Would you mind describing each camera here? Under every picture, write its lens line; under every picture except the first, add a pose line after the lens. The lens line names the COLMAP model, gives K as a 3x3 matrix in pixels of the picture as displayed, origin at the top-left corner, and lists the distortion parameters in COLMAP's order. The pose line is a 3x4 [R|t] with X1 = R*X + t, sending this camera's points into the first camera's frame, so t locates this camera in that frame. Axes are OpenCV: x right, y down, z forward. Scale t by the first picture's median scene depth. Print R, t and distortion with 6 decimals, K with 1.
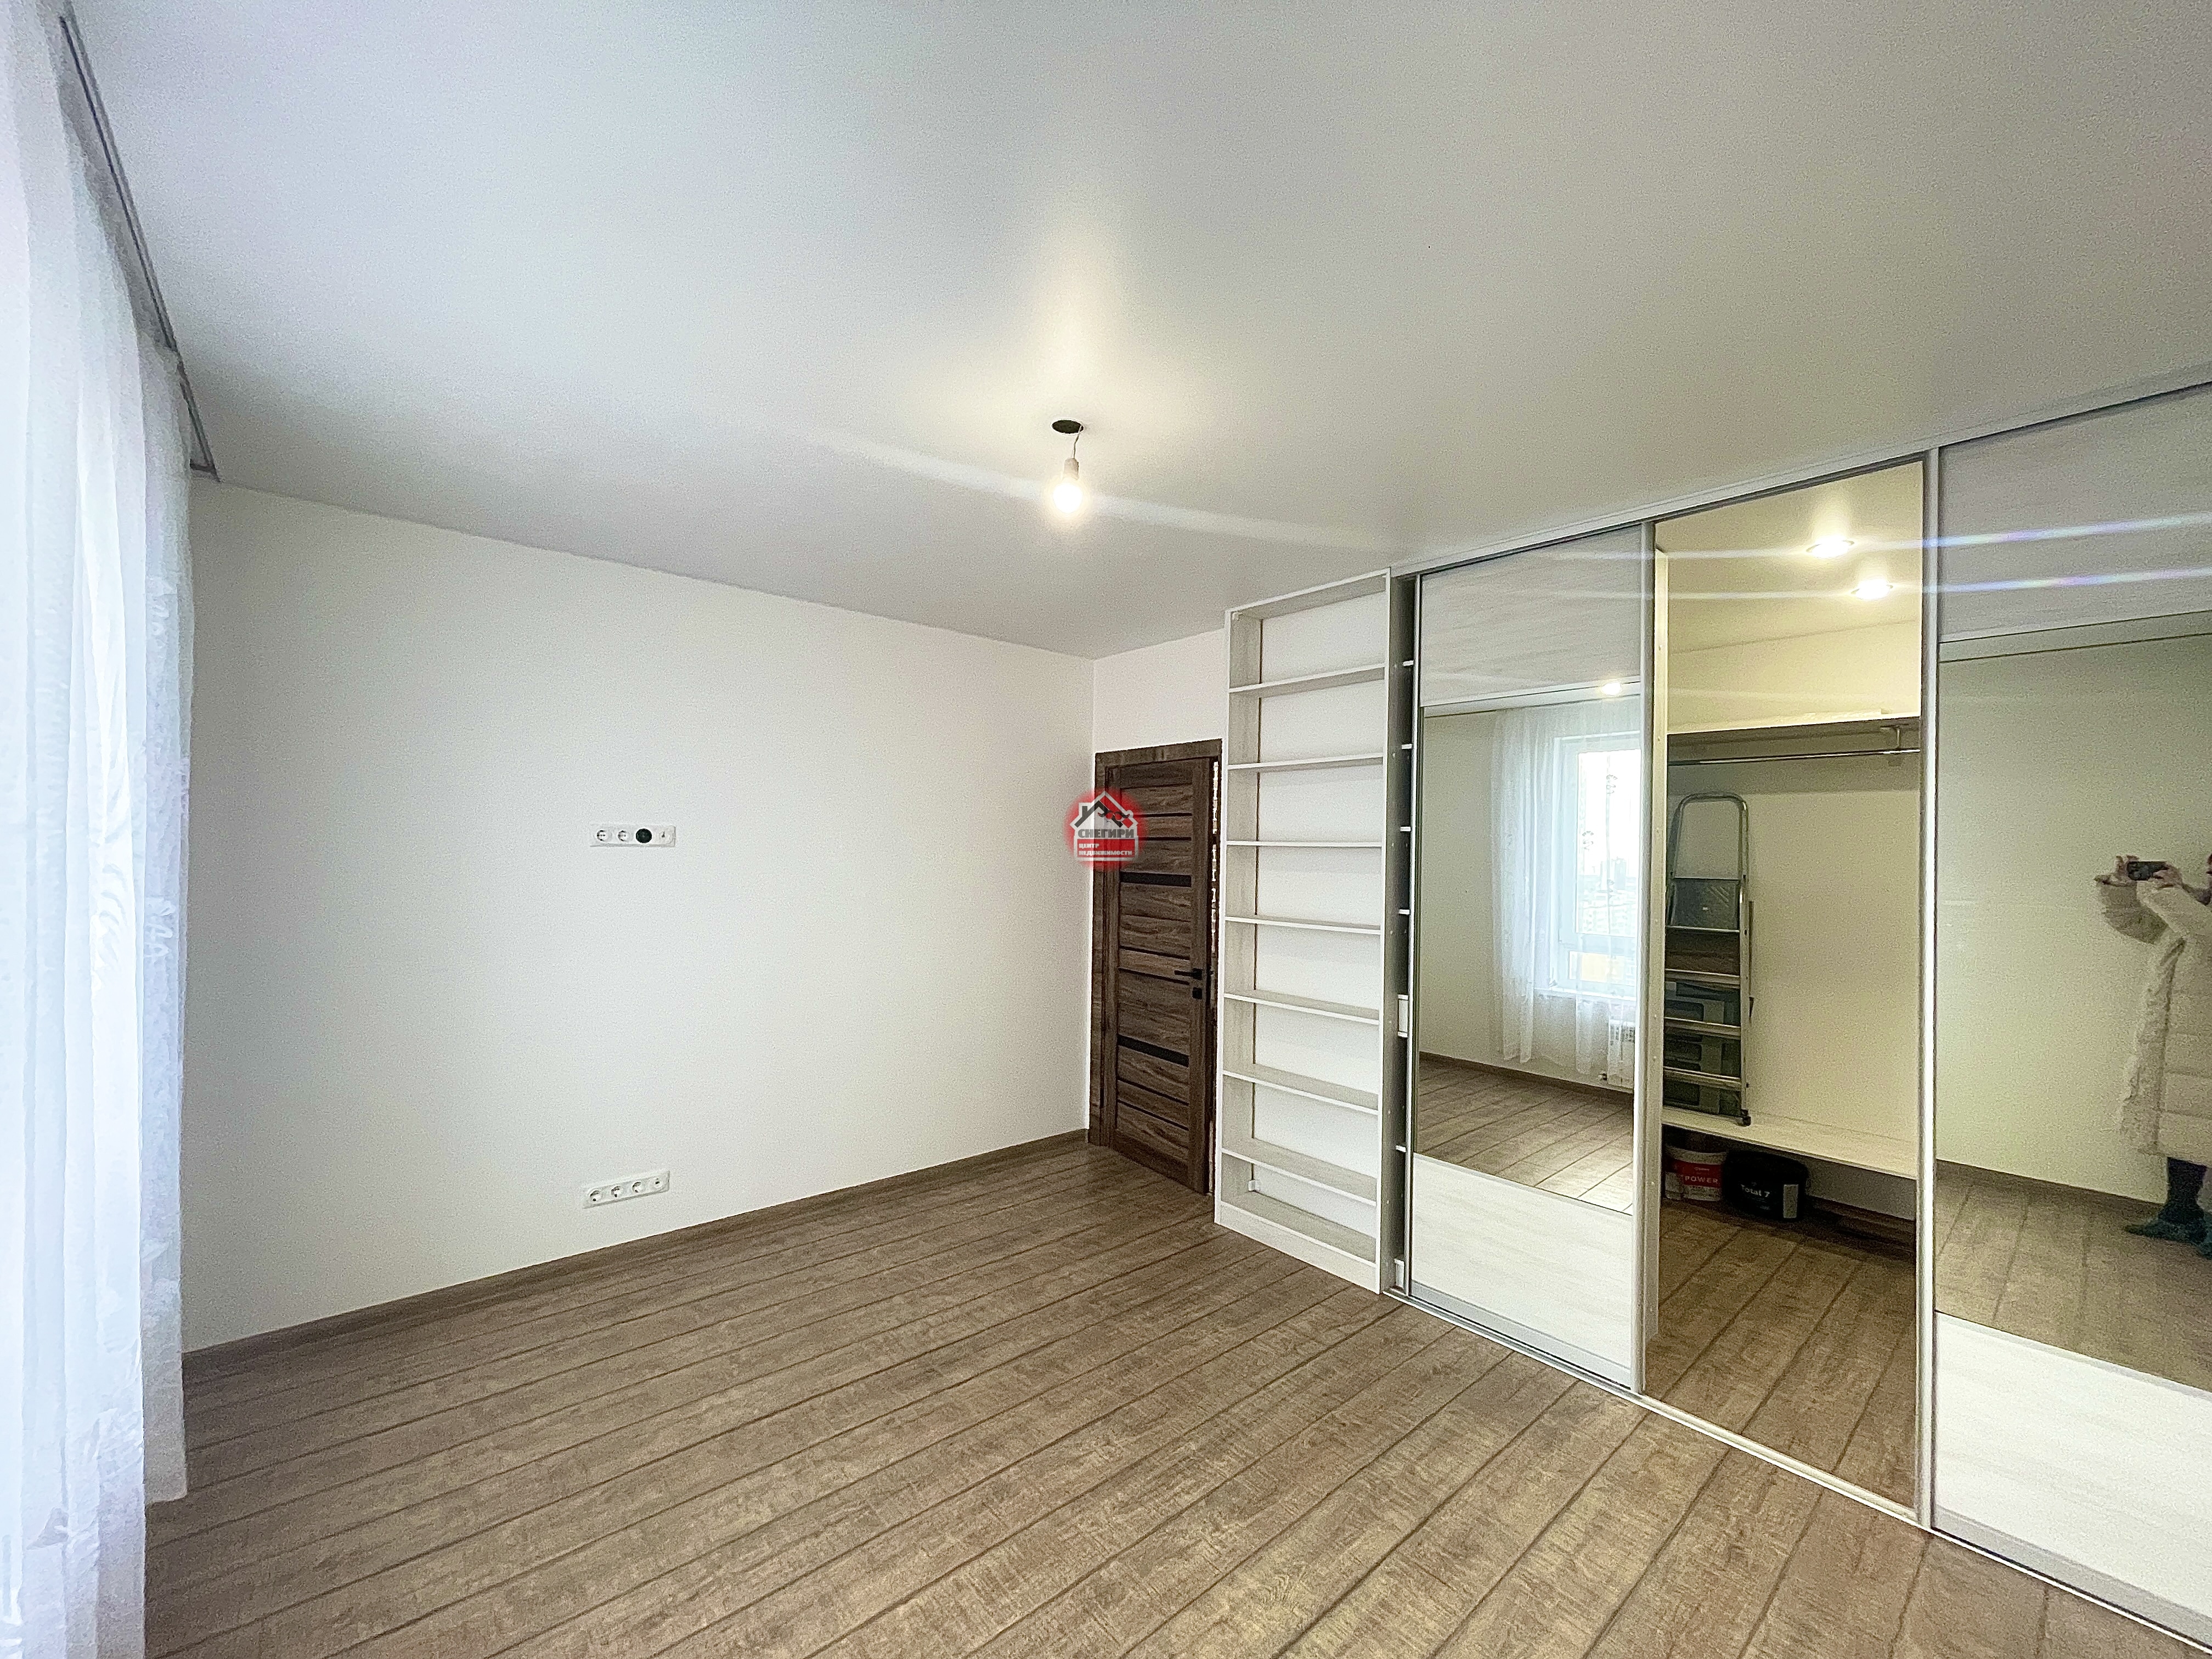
lens RADIAL K [[893.7, 0, 1095.9], [0, 893.7, 837.7], [0, 0, 1]] dist [0.001580, 0.000004]
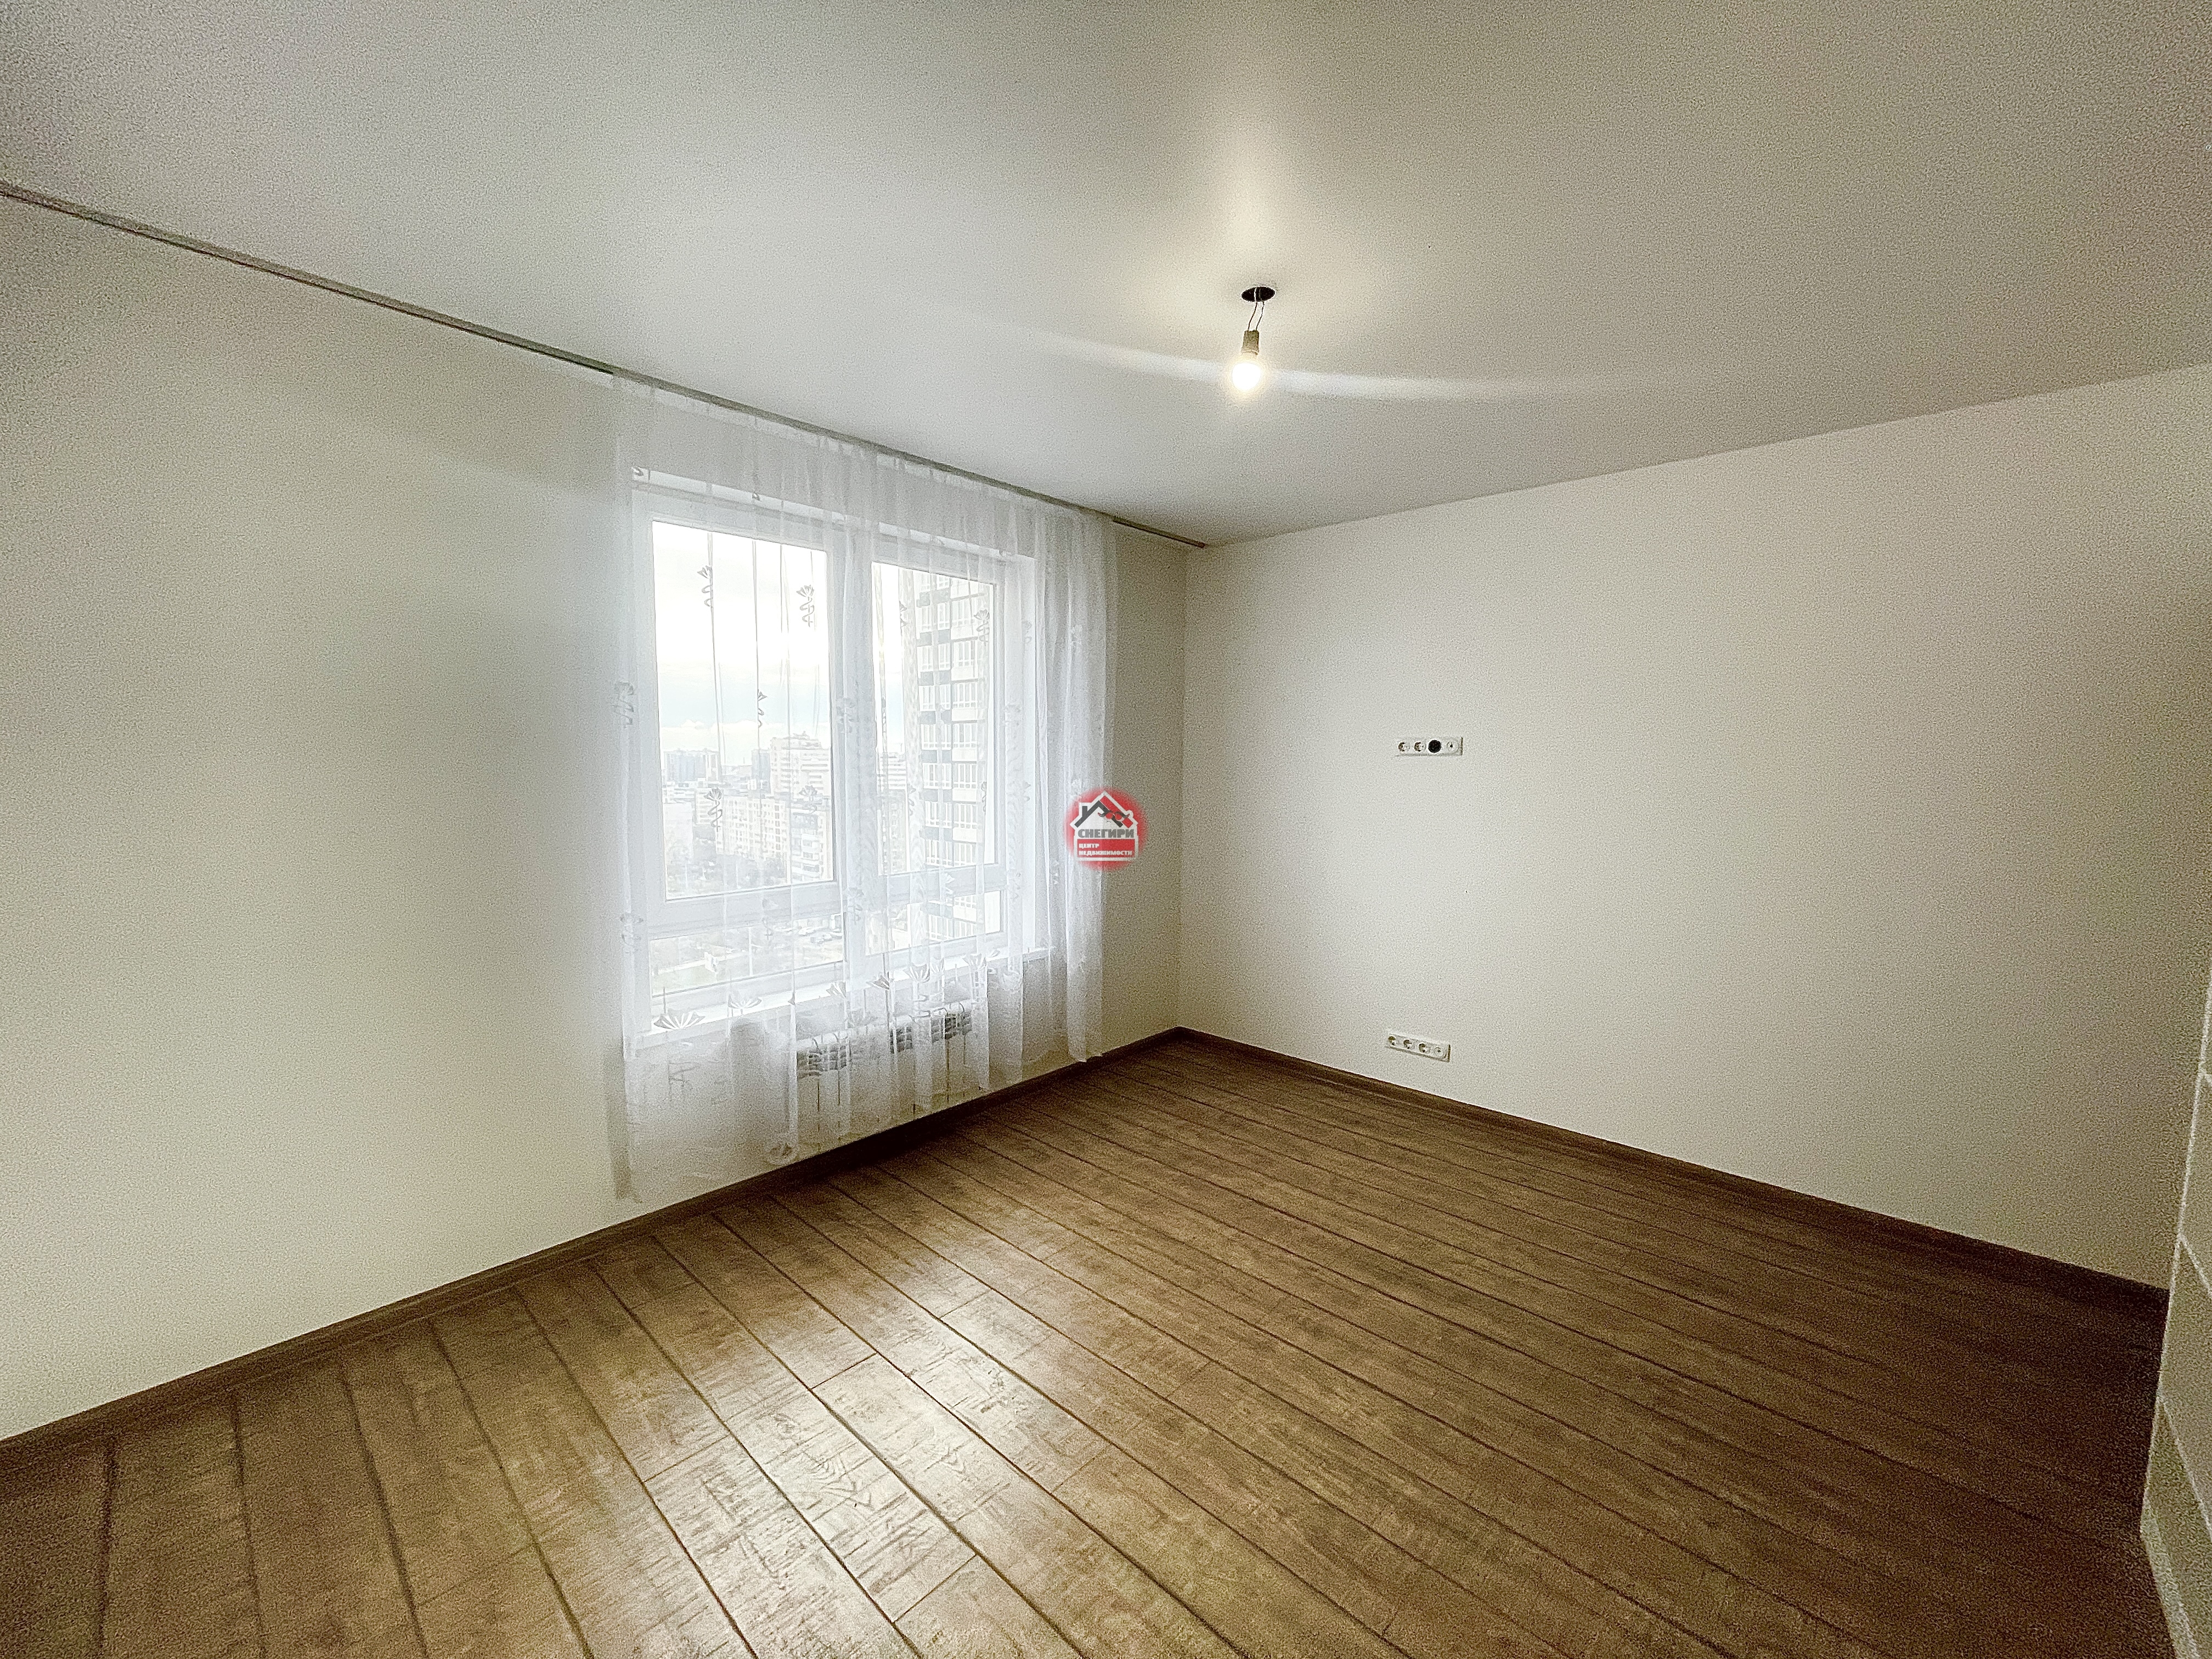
lens RADIAL K [[890.0, 0, 1096.3], [0, 890.0, 837.1], [0, 0, 1]] dist [0.000327, -0.001353]
pose [[0.107878, 0.072234, -0.991536, 0.682417], [0.008884, 0.997247, 0.073616, 0.030492], [0.994124, -0.016750, 0.106939, 0.535447]]
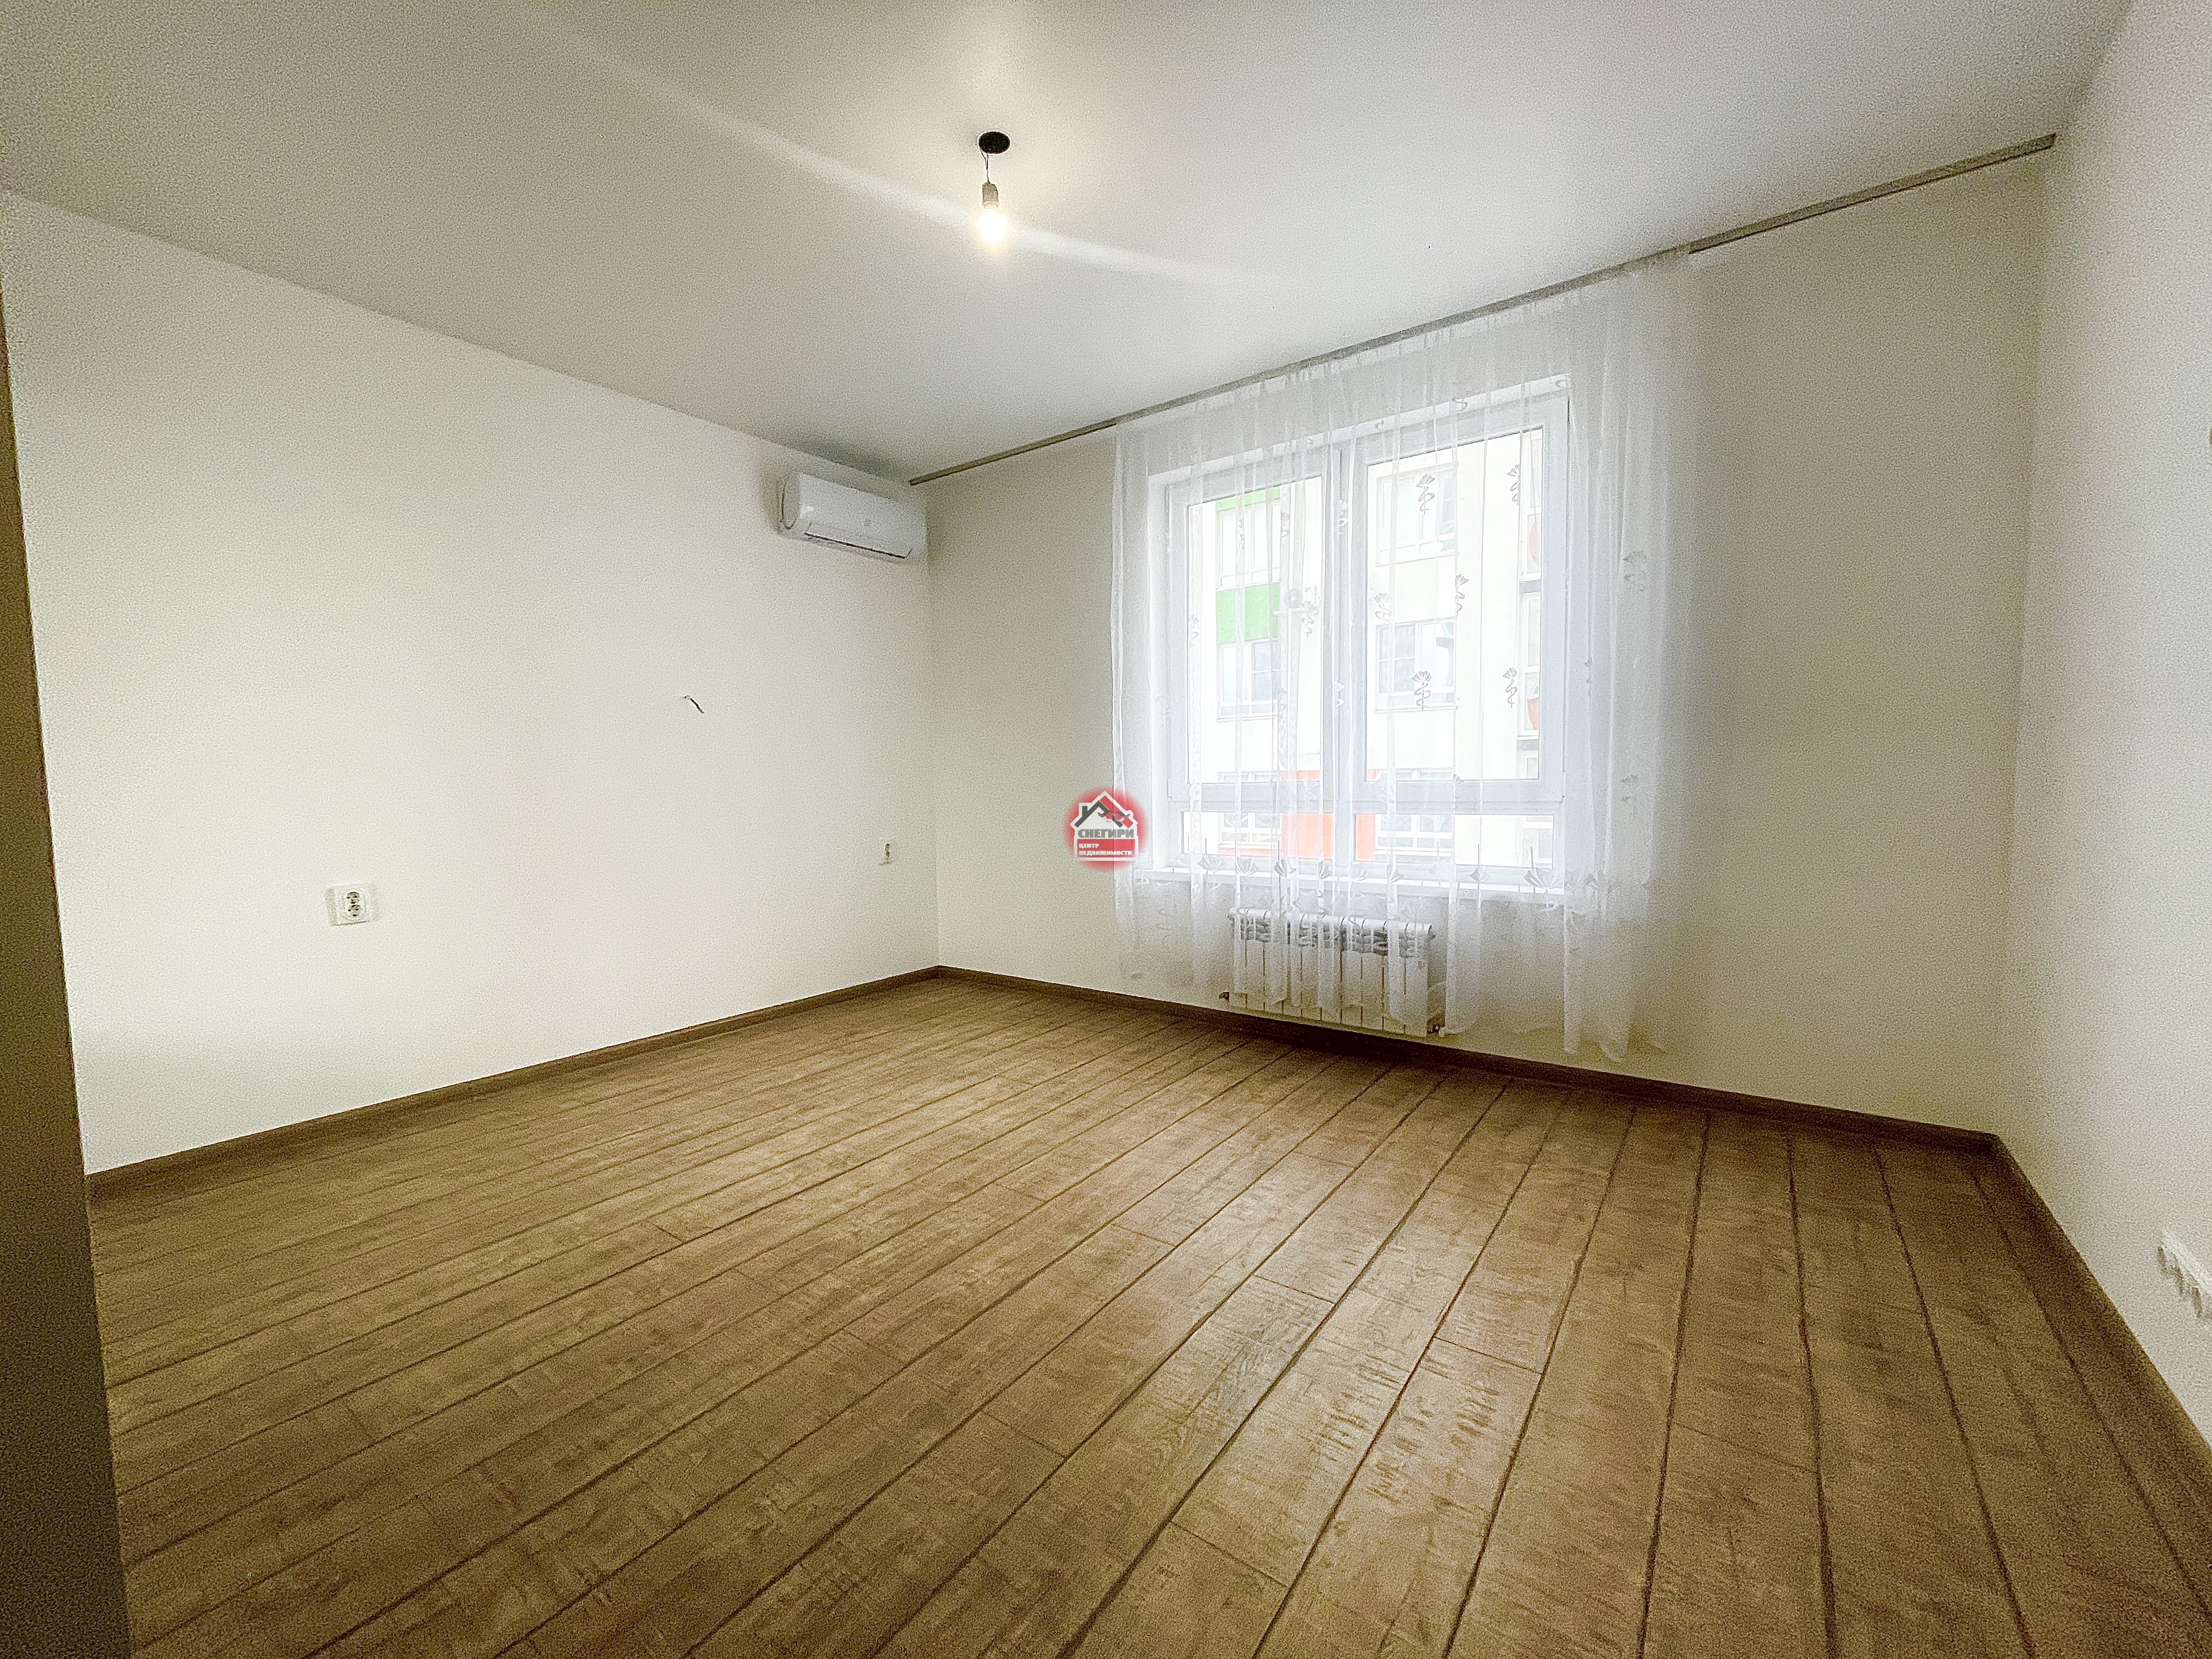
lens RADIAL K [[886.8, 0, 1098.0], [0, 886.8, 832.0], [0, 0, 1]] dist [-0.009702, -0.000068]
pose [[-0.972941, 0.012782, -0.230701, 0.067659], [0.001968, 0.998891, 0.047045, 0.189175], [0.231046, 0.045317, -0.971887, 1.489436]]
